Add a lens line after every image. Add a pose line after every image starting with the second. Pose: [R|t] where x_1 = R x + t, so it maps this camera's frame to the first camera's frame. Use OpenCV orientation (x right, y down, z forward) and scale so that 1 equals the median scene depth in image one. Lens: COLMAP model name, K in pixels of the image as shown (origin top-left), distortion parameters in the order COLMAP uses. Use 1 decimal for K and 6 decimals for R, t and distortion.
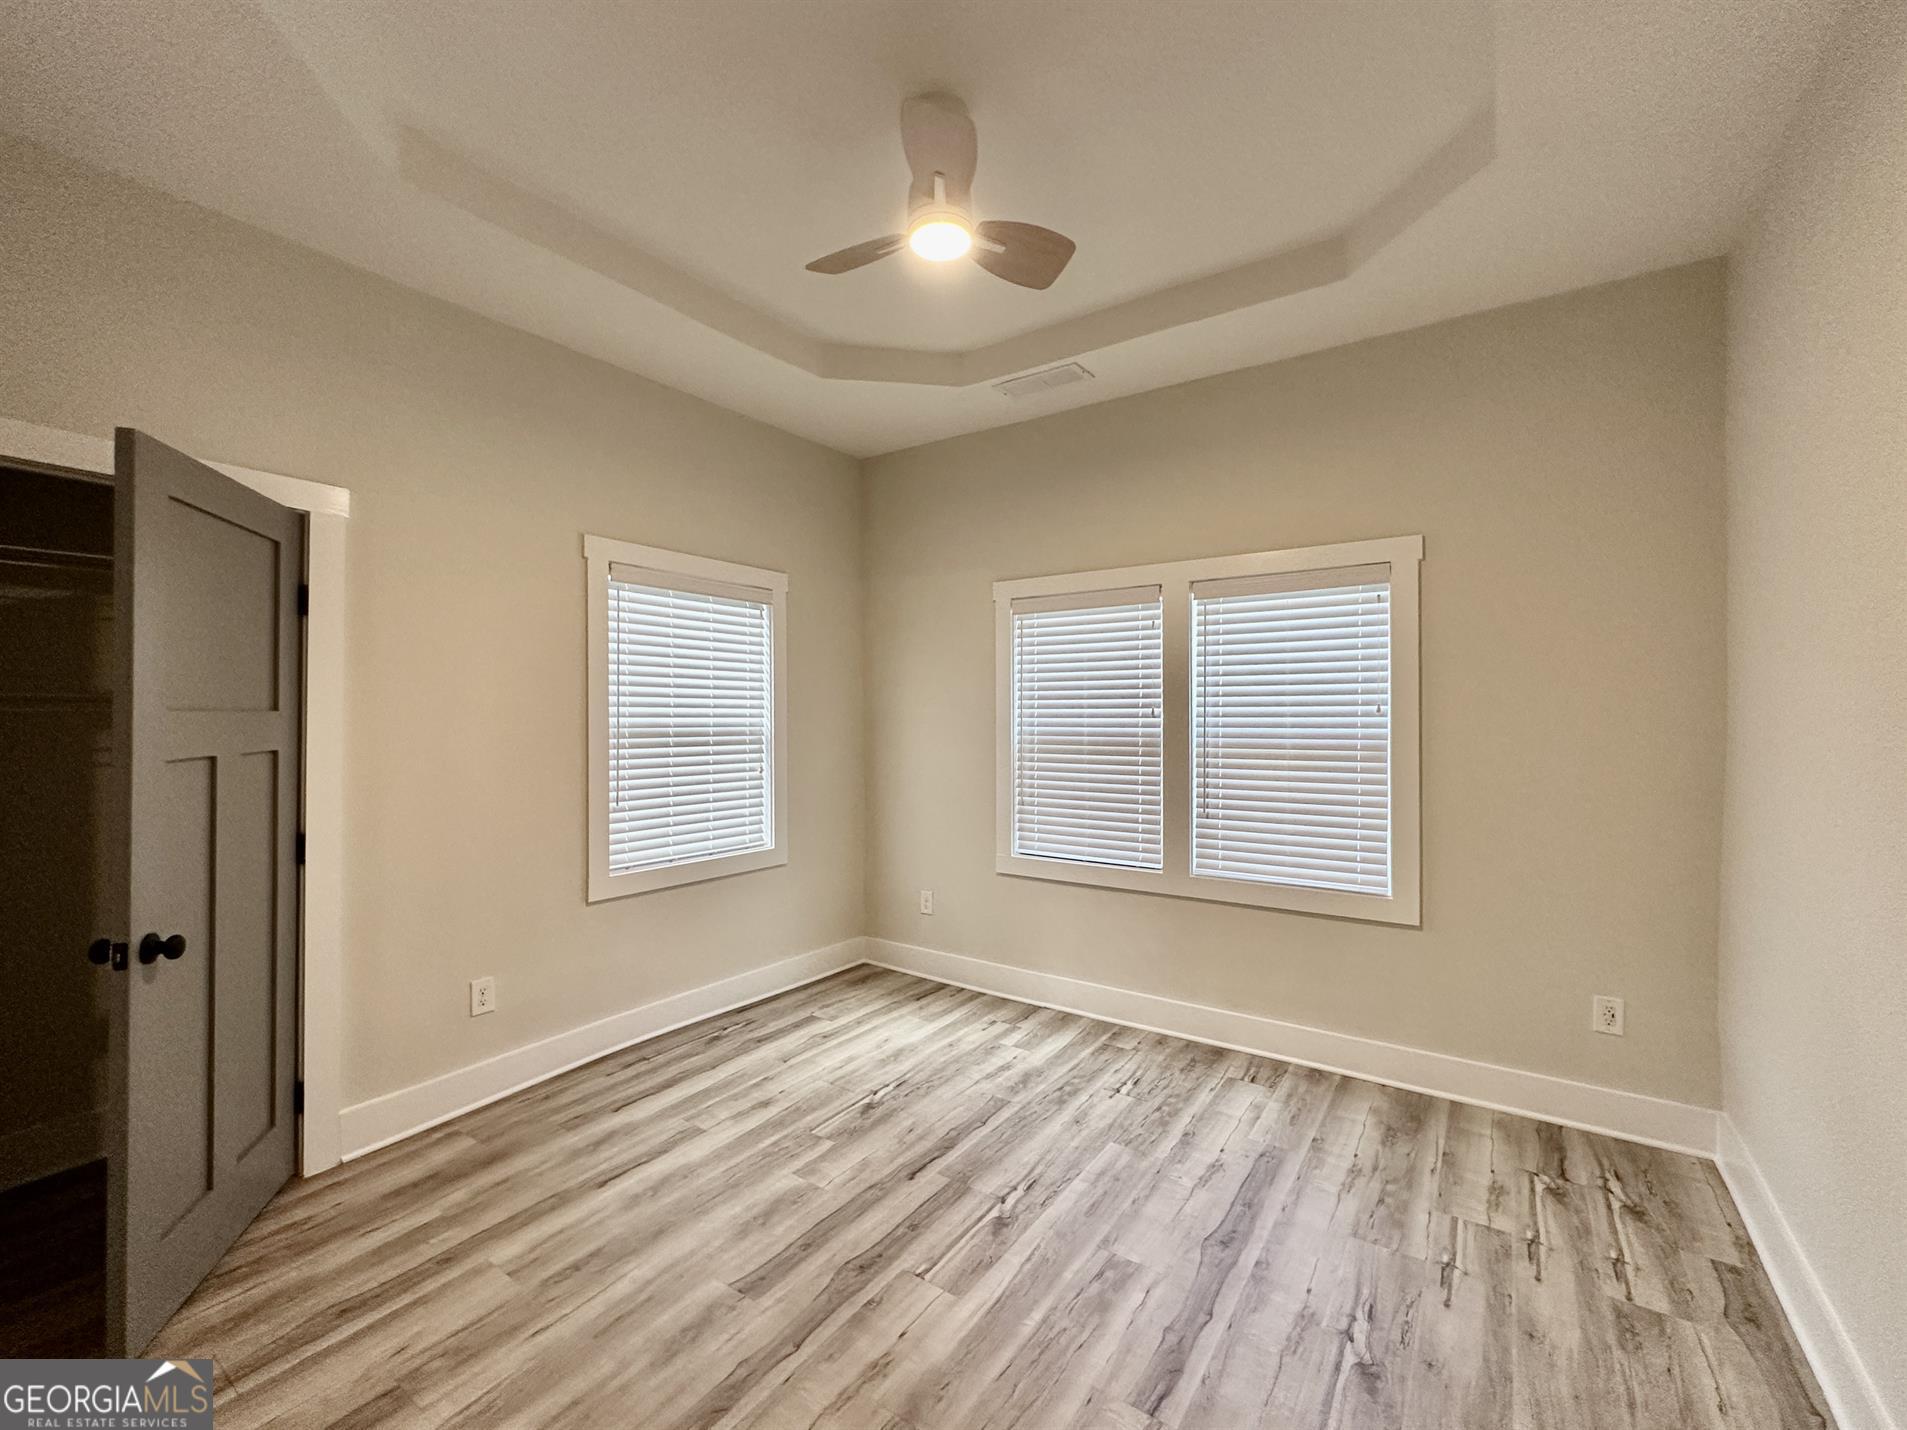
lens RADIAL K [[794.6, 0, 953.5], [0, 794.6, 715.0], [0, 0, 1]] dist [-0.003530, 0.000197]
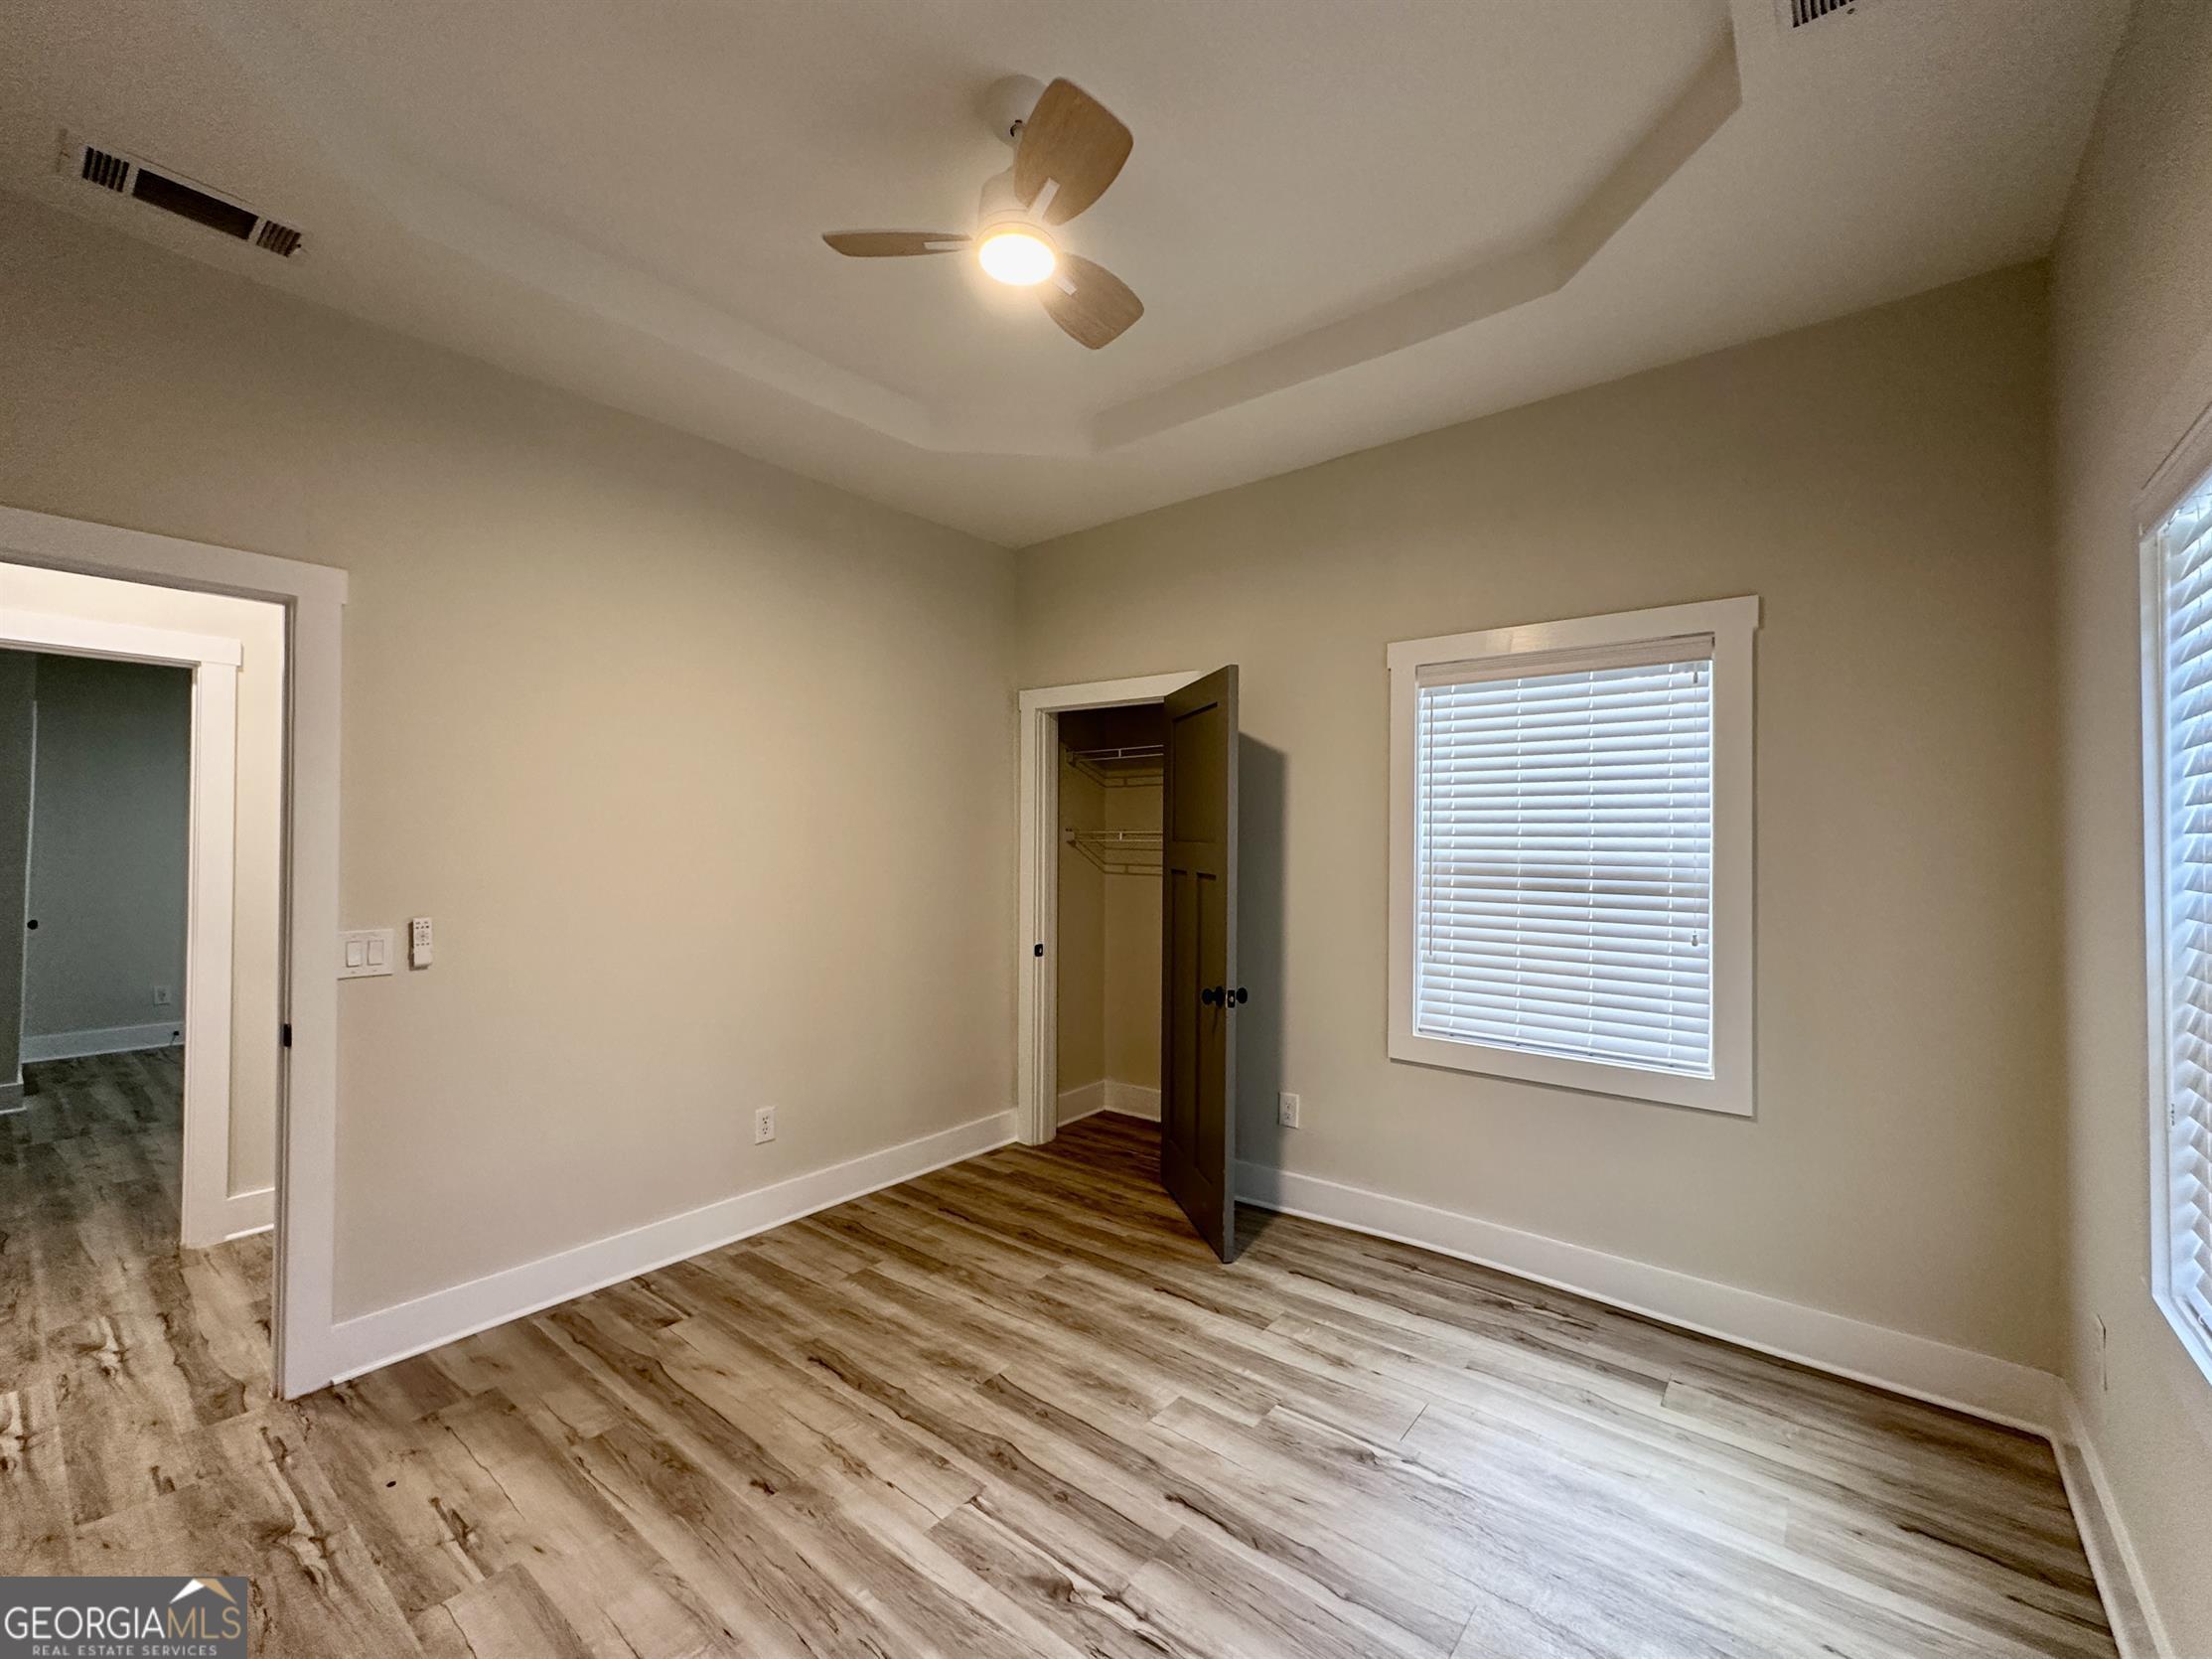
lens RADIAL K [[921.7, 0, 1106.0], [0, 921.7, 829.5], [0, 0, 1]] dist [-0.003530, 0.000197]
pose [[-0.075041, -0.015688, -0.997057, 0.682533], [-0.008432, 0.999850, -0.015098, 0.000435], [0.997145, 0.007274, -0.075162, 0.876688]]
